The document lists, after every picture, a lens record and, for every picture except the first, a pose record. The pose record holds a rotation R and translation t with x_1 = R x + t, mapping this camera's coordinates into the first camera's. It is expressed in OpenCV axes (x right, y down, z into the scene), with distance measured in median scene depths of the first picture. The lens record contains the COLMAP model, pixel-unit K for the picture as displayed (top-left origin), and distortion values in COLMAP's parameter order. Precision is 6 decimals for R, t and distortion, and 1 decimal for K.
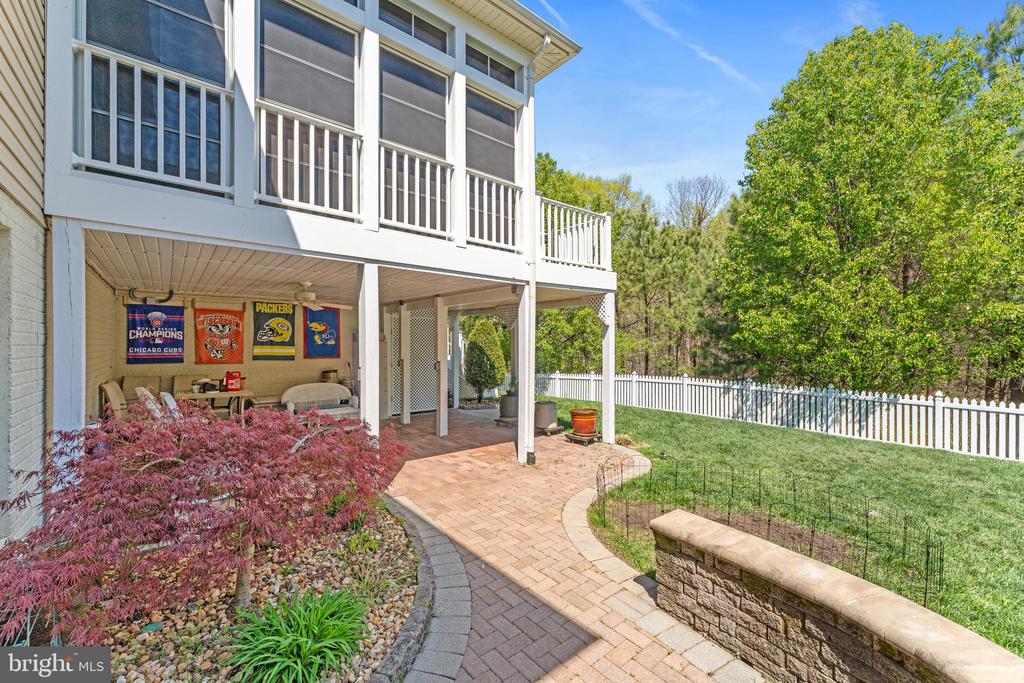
lens RADIAL K [[410.6, 0, 517.7], [0, 410.6, 343.2], [0, 0, 1]] dist [-0.000660, 0.000069]
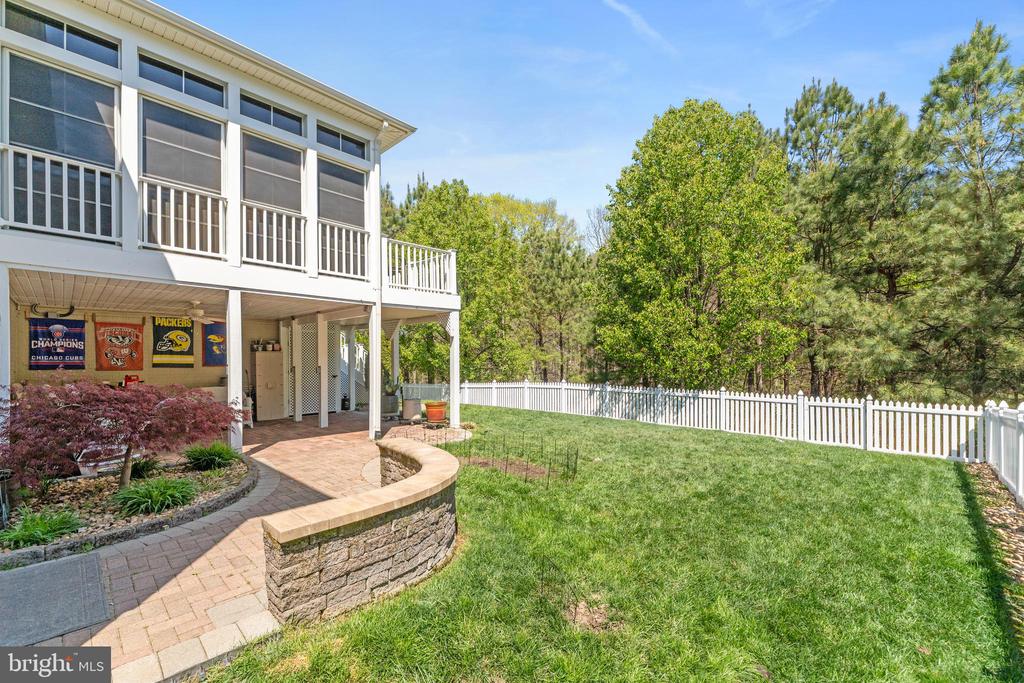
lens RADIAL K [[415.1, 0, 521.7], [0, 415.1, 360.1], [0, 0, 1]] dist [-0.002305, -0.000481]
pose [[0.991731, -0.006524, 0.128166, 0.272102], [0.006321, 0.999978, 0.001987, 0.029926], [-0.128176, -0.001161, 0.991751, -0.331093]]
